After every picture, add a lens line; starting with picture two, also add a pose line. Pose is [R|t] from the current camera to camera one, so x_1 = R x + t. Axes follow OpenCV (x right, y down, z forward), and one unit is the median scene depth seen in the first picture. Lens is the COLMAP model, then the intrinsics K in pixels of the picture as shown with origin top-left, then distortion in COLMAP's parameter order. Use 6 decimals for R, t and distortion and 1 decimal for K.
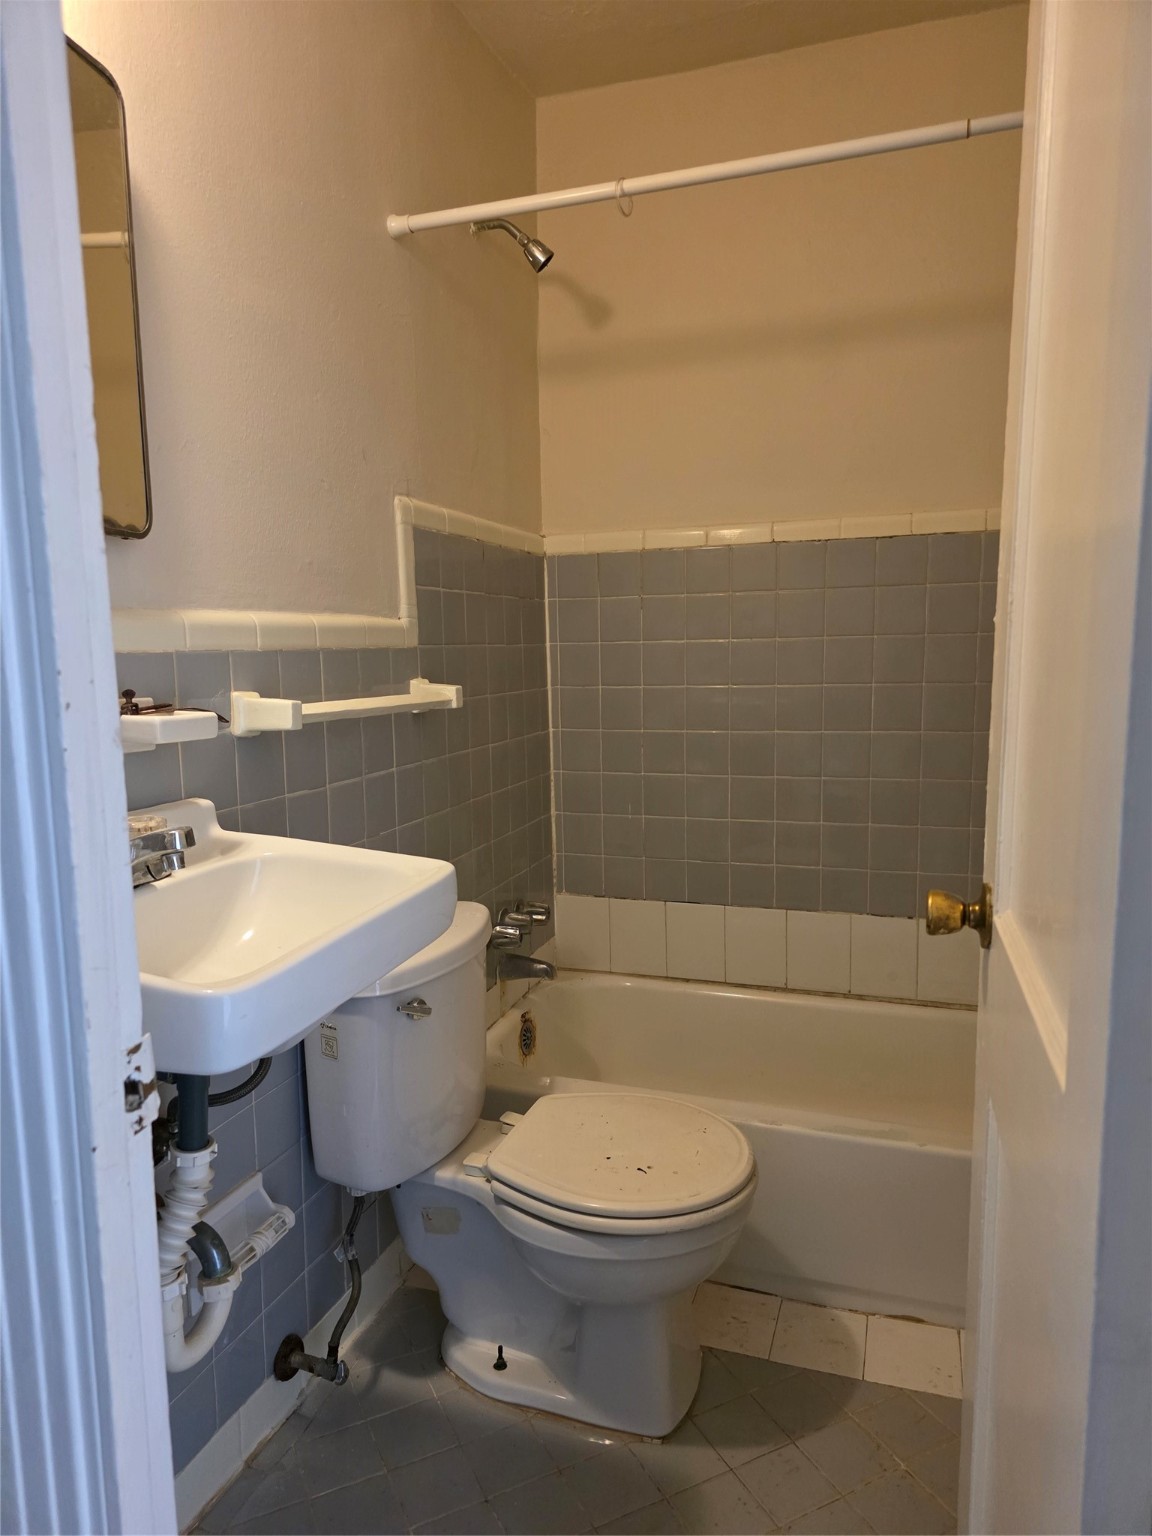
lens RADIAL K [[1028.4, 0, 576.6], [0, 1028.4, 776.9], [0, 0, 1]] dist [0.007575, -0.000056]
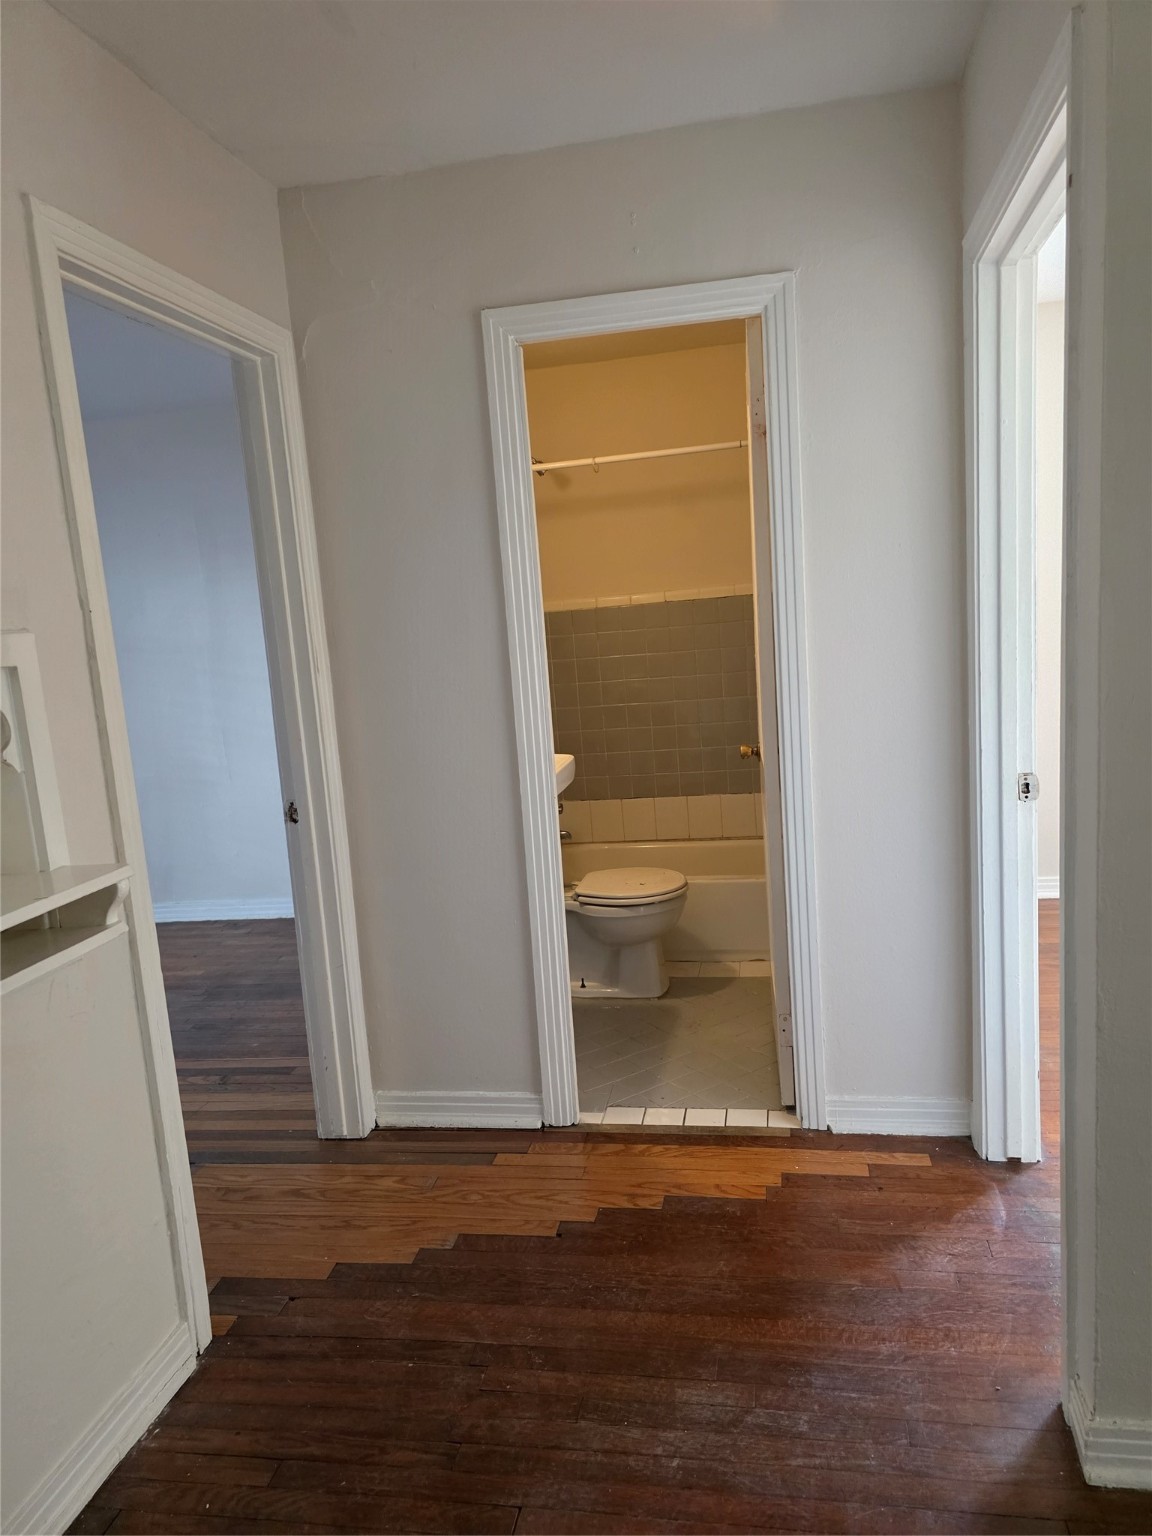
lens RADIAL K [[1028.4, 0, 579.9], [0, 1028.4, 766.9], [0, 0, 1]] dist [0.007575, -0.000056]
pose [[0.989007, -0.075710, 0.127016, -0.298088], [0.075289, 0.997129, 0.008123, 0.062465], [-0.127266, 0.001529, 0.991867, -1.117265]]
